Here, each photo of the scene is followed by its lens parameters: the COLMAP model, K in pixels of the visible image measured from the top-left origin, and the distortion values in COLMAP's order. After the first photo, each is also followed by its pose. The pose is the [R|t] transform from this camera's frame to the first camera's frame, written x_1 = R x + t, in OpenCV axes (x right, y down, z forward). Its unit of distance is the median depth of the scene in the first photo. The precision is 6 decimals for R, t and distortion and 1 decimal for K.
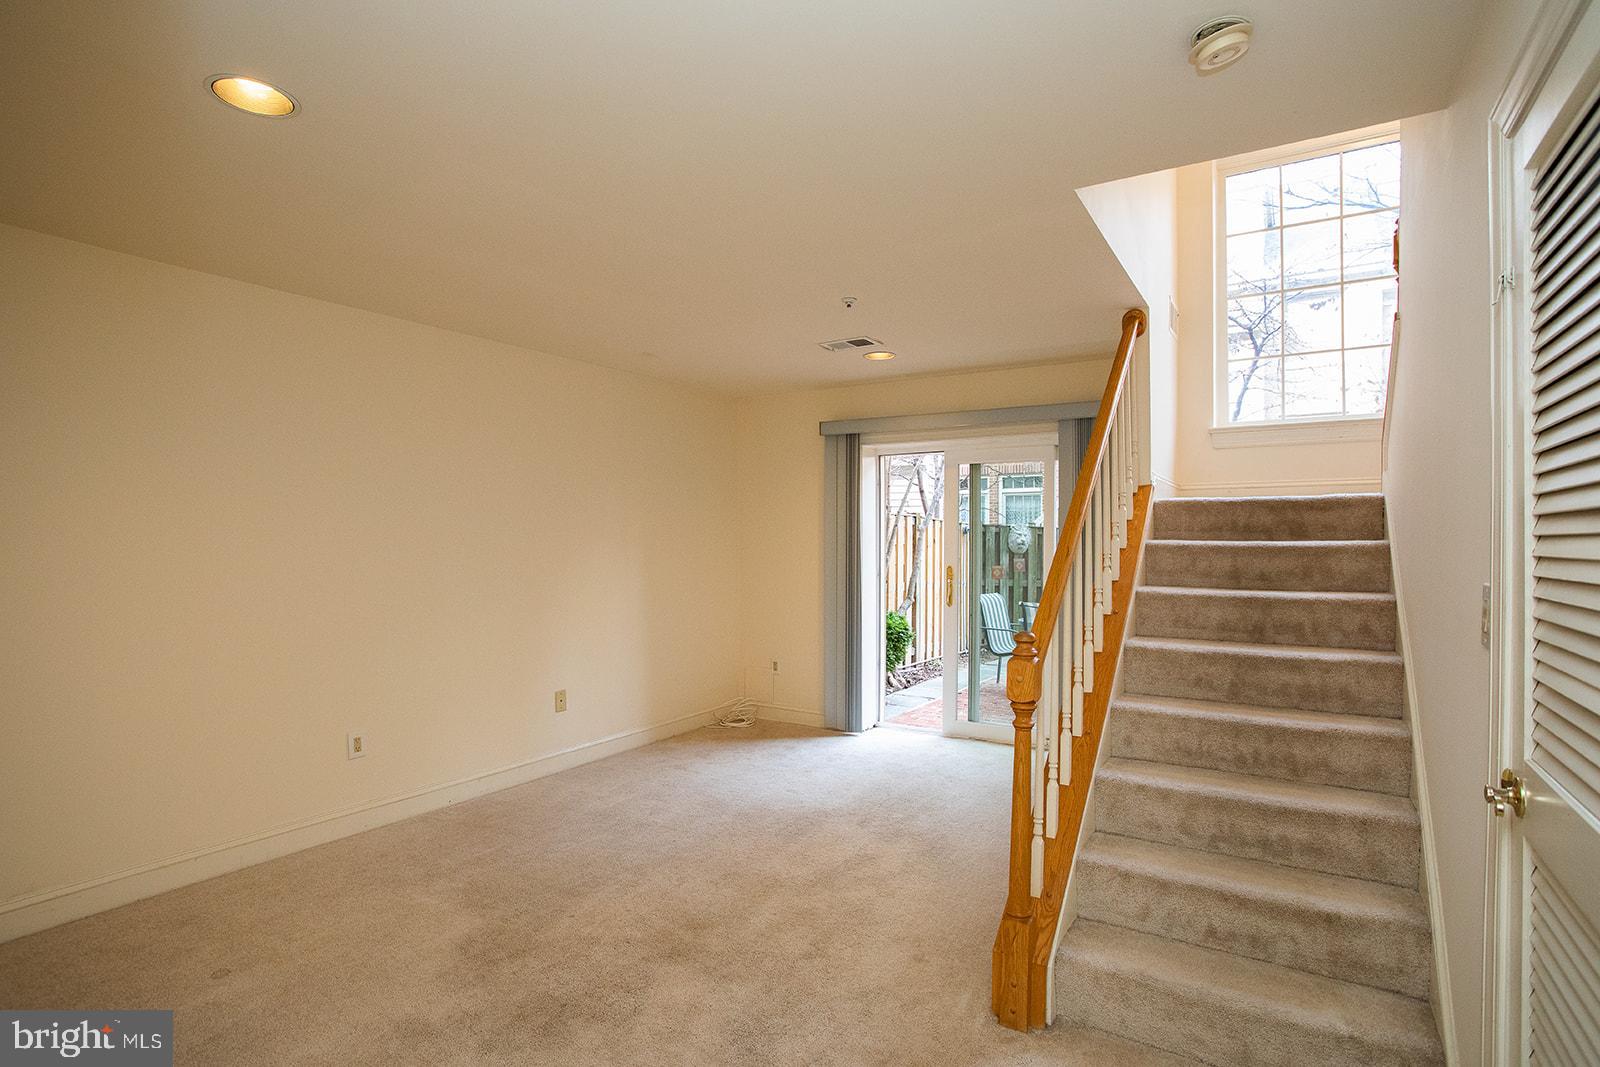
lens RADIAL K [[778.8, 0, 797.6], [0, 778.8, 535.0], [0, 0, 1]] dist [-0.070709, 0.000241]
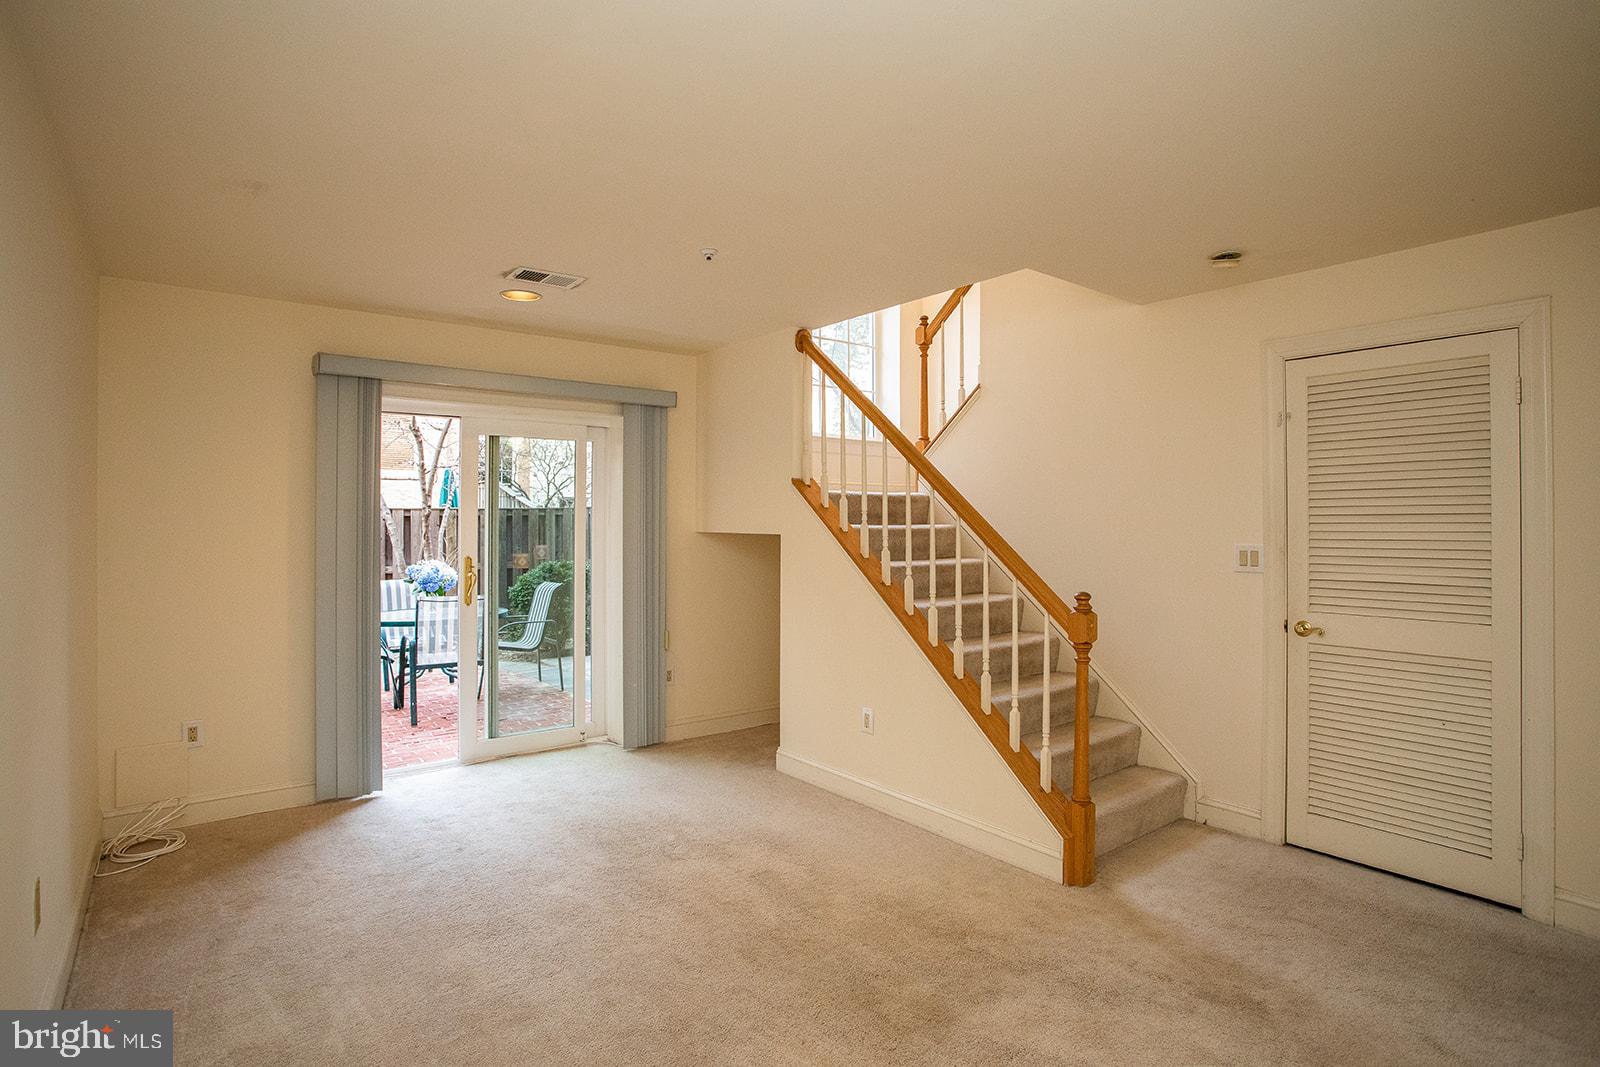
lens RADIAL K [[800.9, 0, 802.1], [0, 800.9, 482.9], [0, 0, 1]] dist [-0.059967, 0.001039]
pose [[0.339846, 0.033589, 0.939881, -0.482575], [-0.003570, 0.999401, -0.034425, -0.009929], [-0.940474, 0.008344, 0.339762, 0.382786]]
